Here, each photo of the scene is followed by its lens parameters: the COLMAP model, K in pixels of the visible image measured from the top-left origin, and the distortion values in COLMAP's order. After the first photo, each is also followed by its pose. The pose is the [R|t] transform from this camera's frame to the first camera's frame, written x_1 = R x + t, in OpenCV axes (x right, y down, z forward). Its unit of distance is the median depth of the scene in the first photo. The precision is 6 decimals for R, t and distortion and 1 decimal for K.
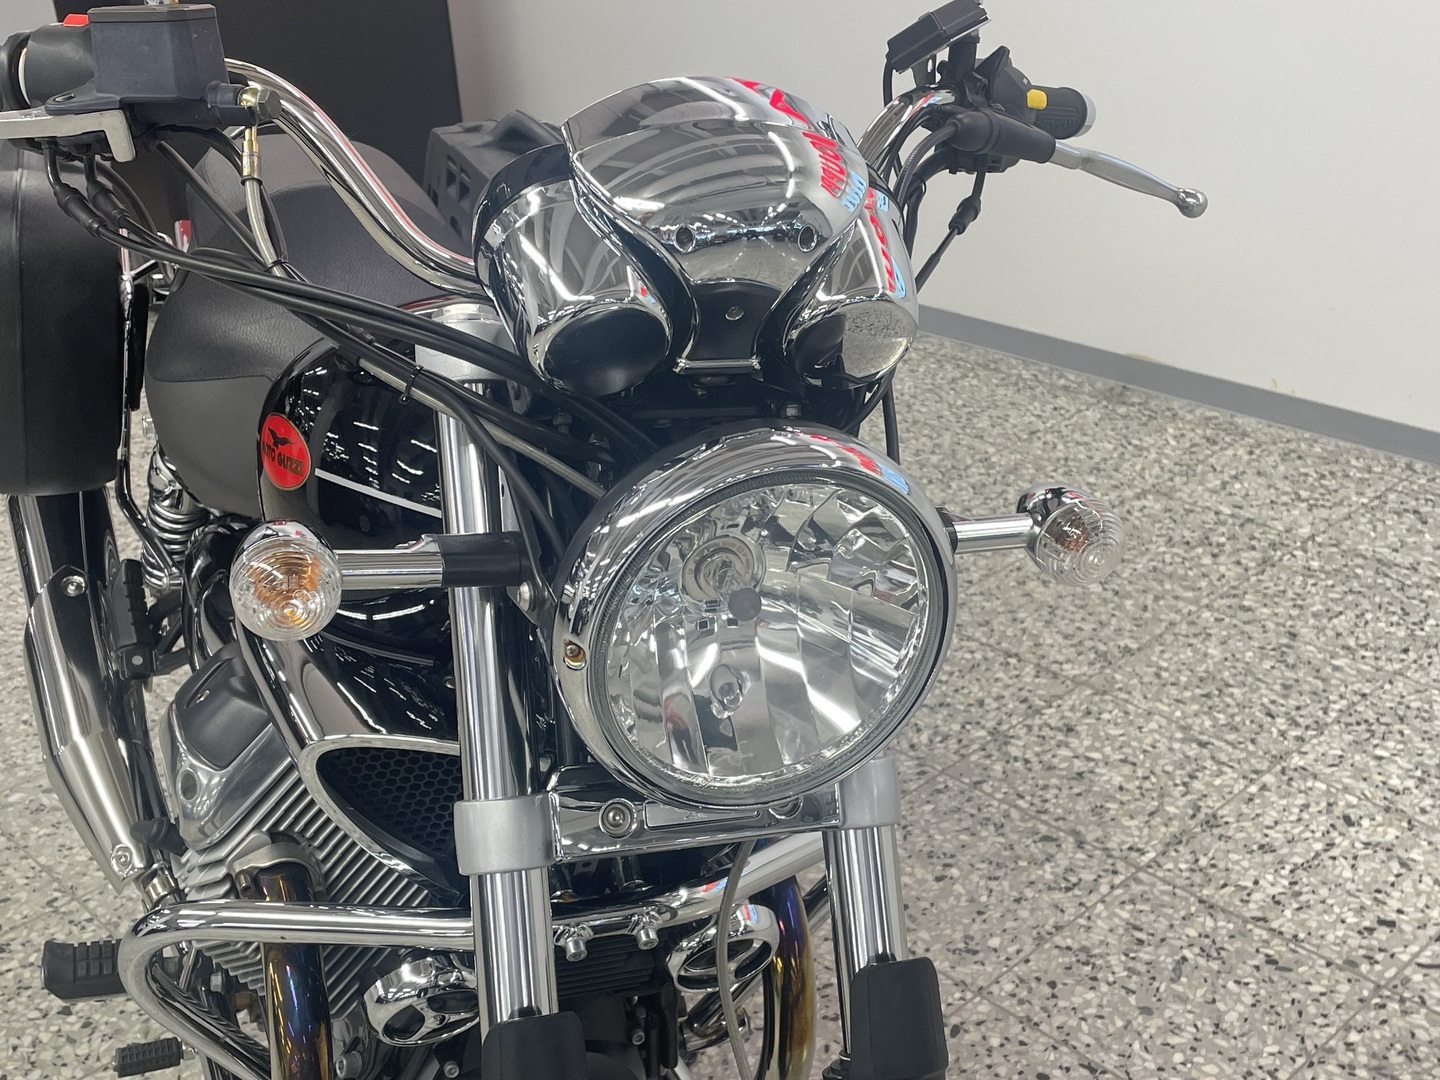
lens RADIAL K [[1751.4, 0, 699.8], [0, 1751.4, 549.7], [0, 0, 1]] dist [0.056886, 0.000000]
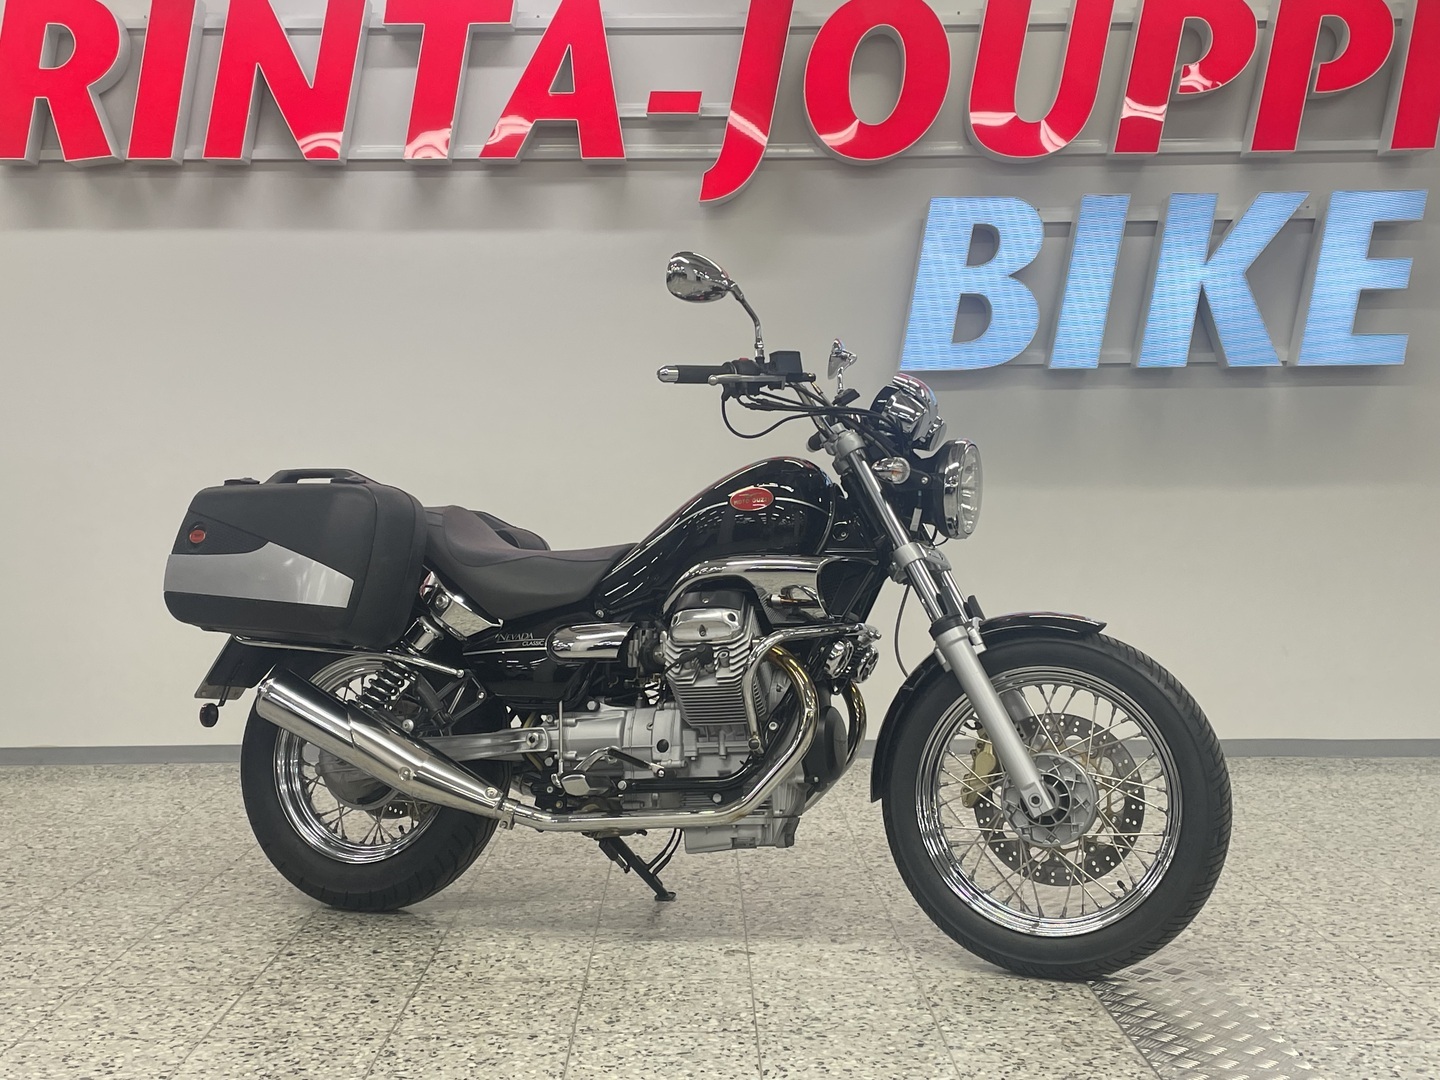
lens RADIAL K [[1745.1, 0, 702.3], [0, 1745.1, 512.0], [0, 0, 1]] dist [0.080716, 0.000000]
pose [[0.677819, 0.039122, 0.734187, -1.413376], [0.293566, 0.901127, -0.319045, 0.510667], [-0.674077, 0.431787, 0.599316, -0.435931]]
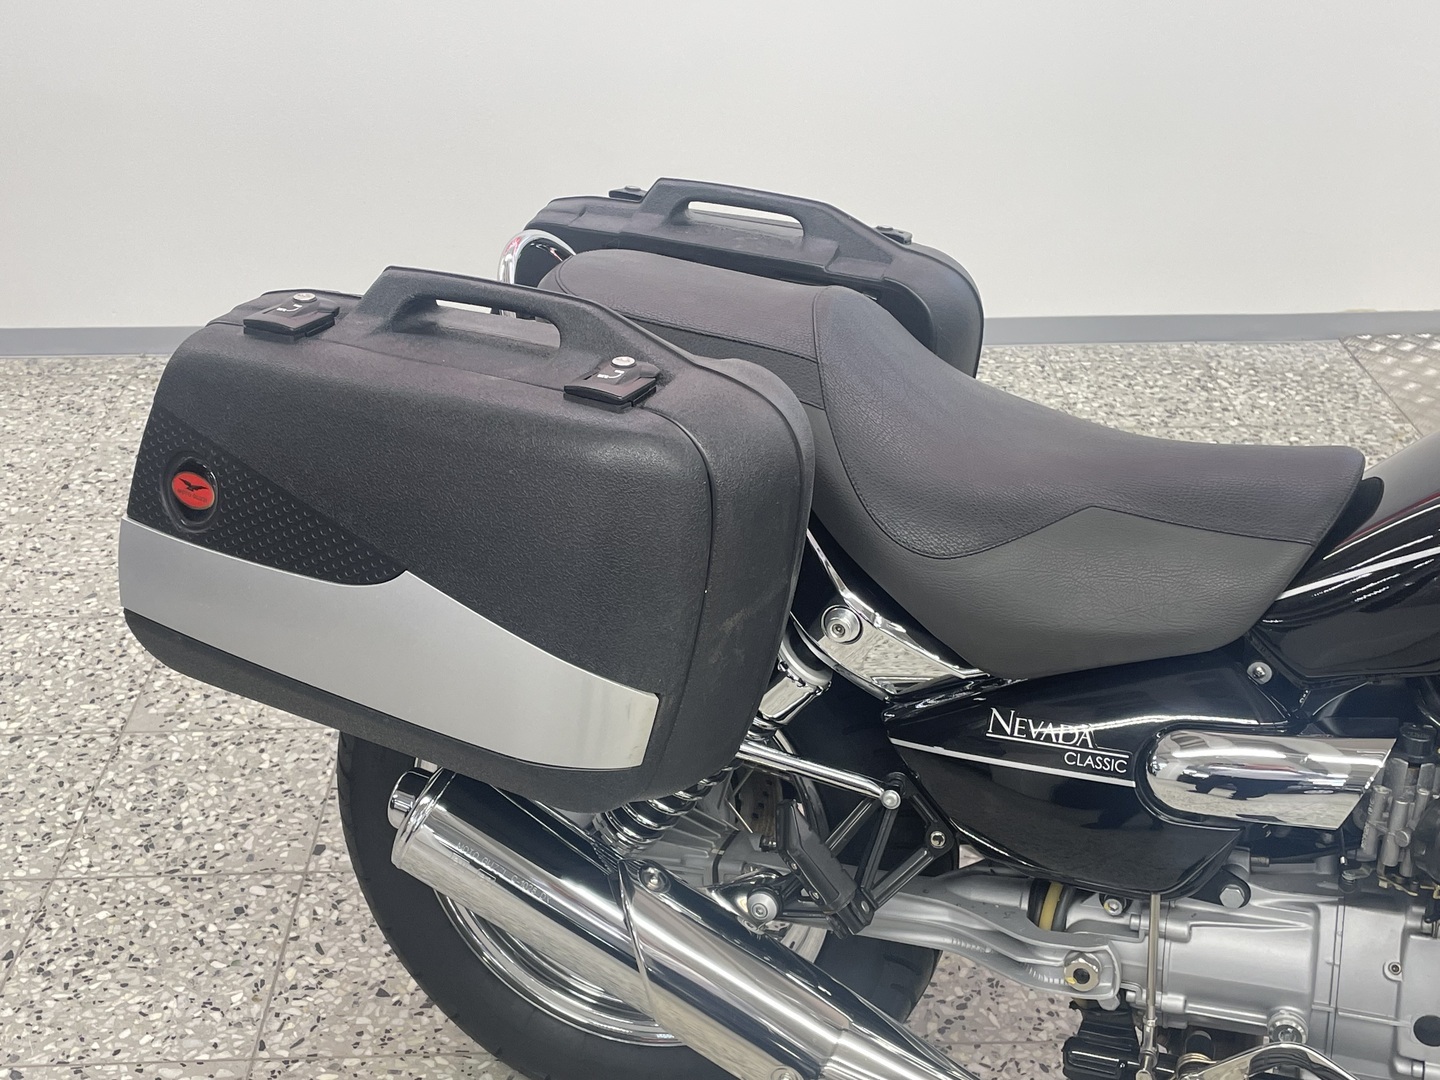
lens RADIAL K [[1751.4, 0, 707.2], [0, 1751.4, 521.0], [0, 0, 1]] dist [0.056886, 0.000000]
pose [[0.665250, -0.310503, 0.678992, -0.766122], [0.297609, 0.944329, 0.140257, -0.213900], [-0.684742, 0.108768, 0.720623, 0.393423]]
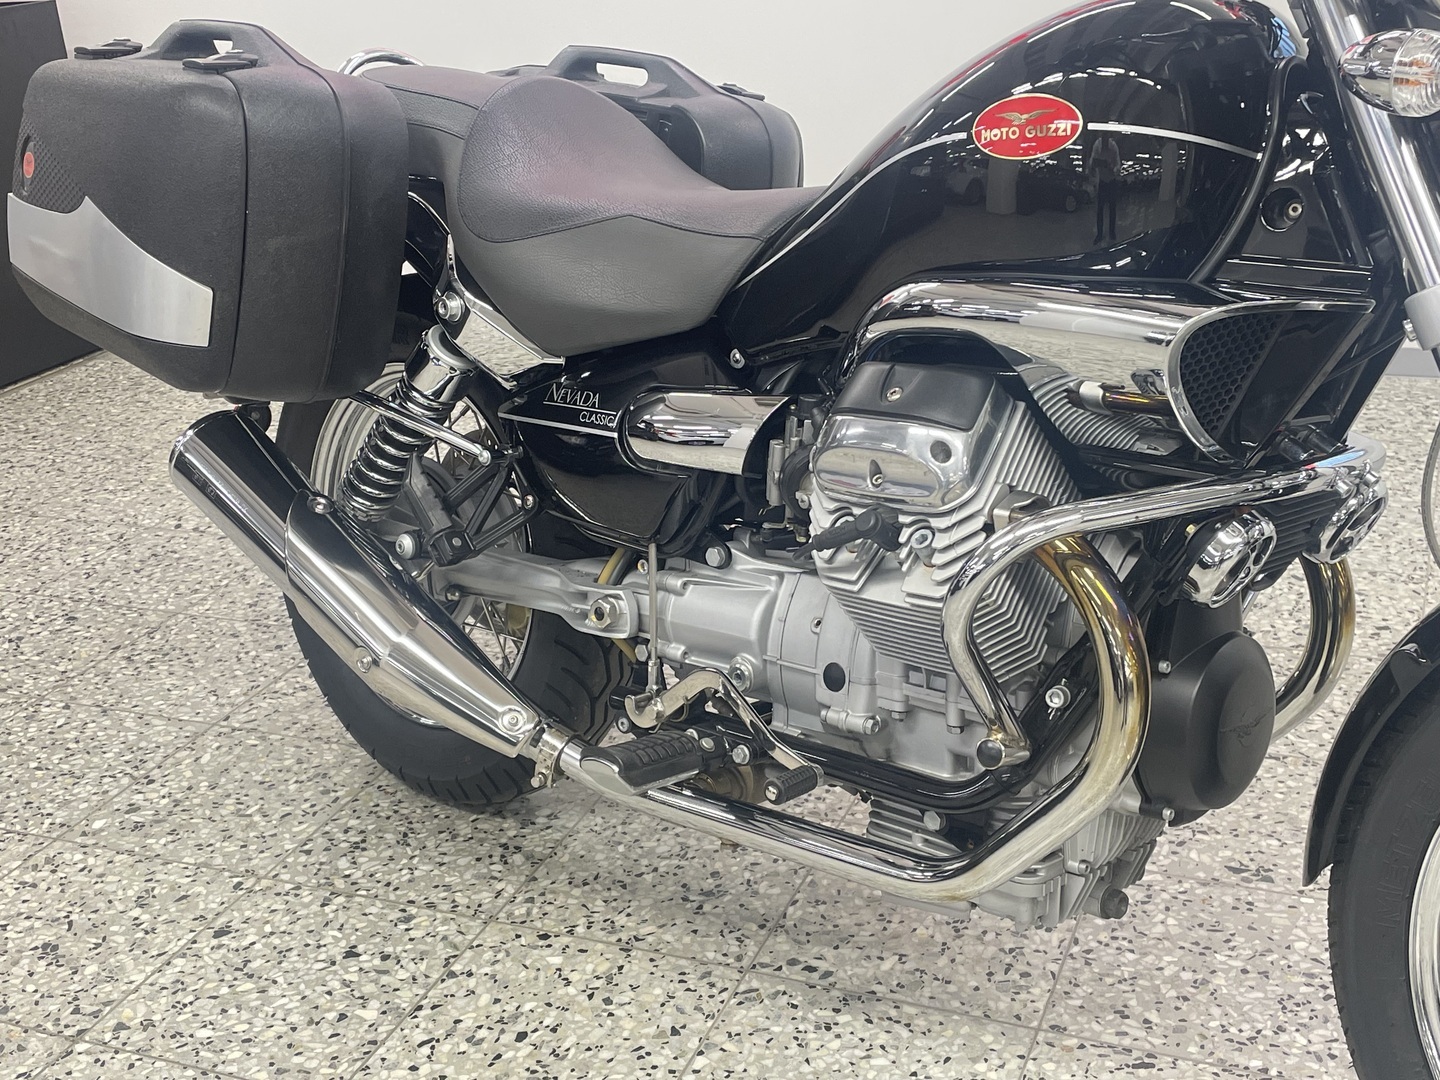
lens RADIAL K [[1751.4, 0, 722.5], [0, 1751.4, 530.1], [0, 0, 1]] dist [0.056886, 0.000000]
pose [[0.910692, -0.152733, 0.383814, -0.500975], [0.192106, 0.979140, -0.066184, 0.135118], [-0.365699, 0.134007, 0.921036, 0.013447]]
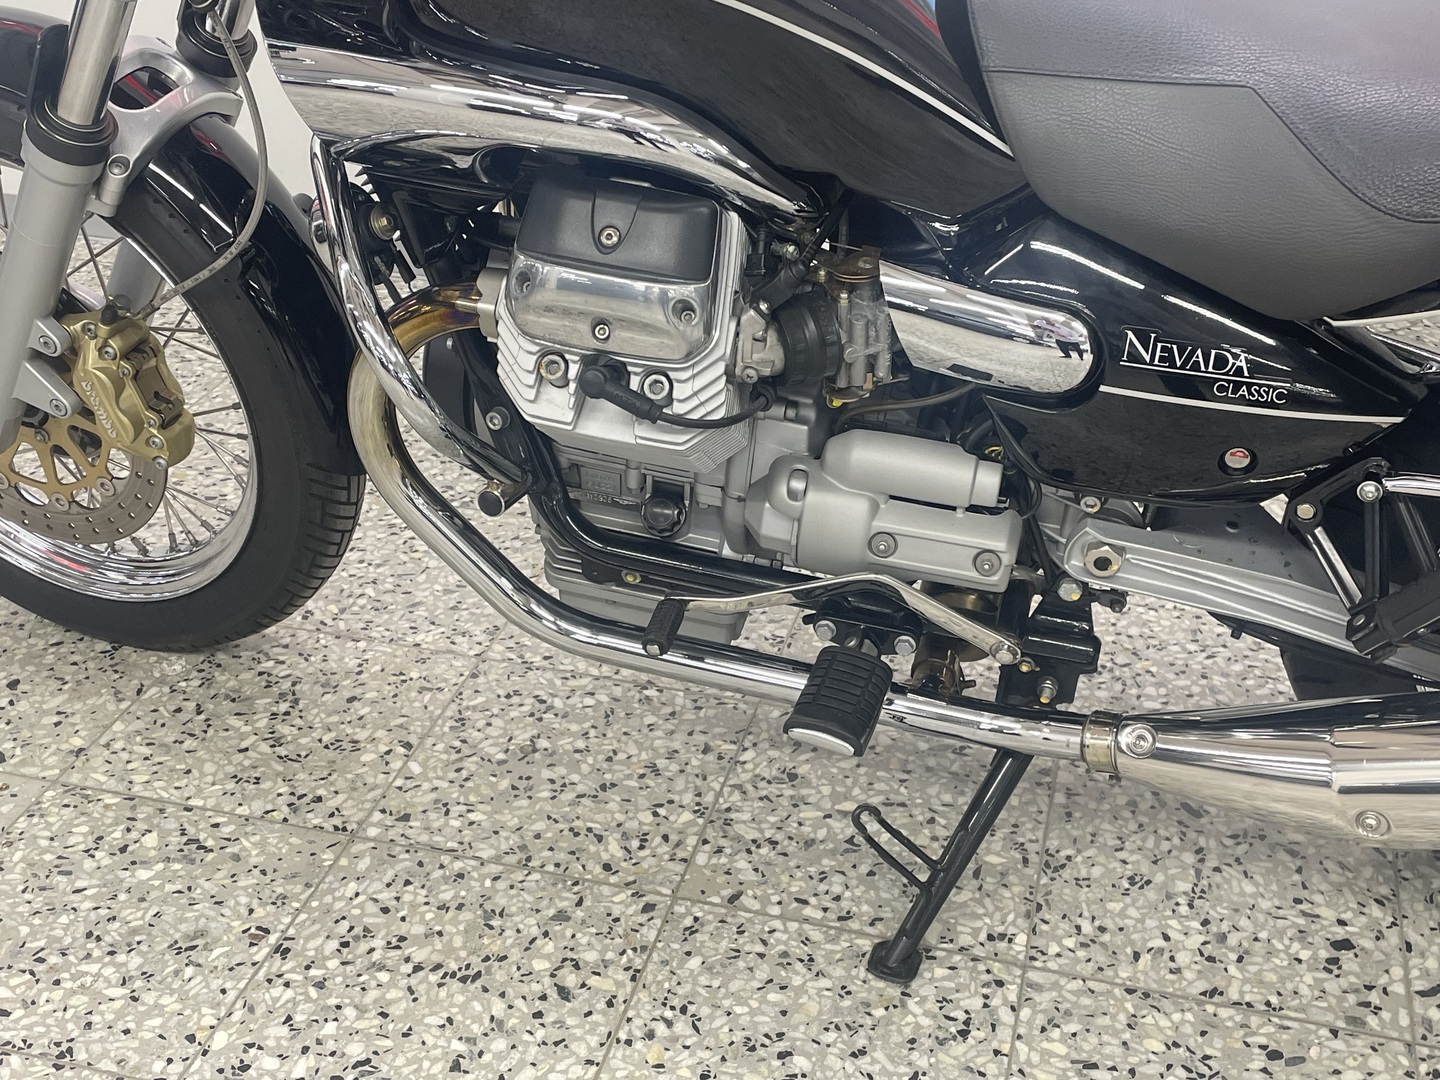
lens RADIAL K [[1751.4, 0, 716.2], [0, 1751.4, 561.1], [0, 0, 1]] dist [0.056886, 0.000000]
pose [[0.847625, -0.208820, 0.487776, -0.166313], [0.179246, 0.977948, 0.107184, -0.074961], [-0.499402, -0.003420, 0.866363, 0.481759]]
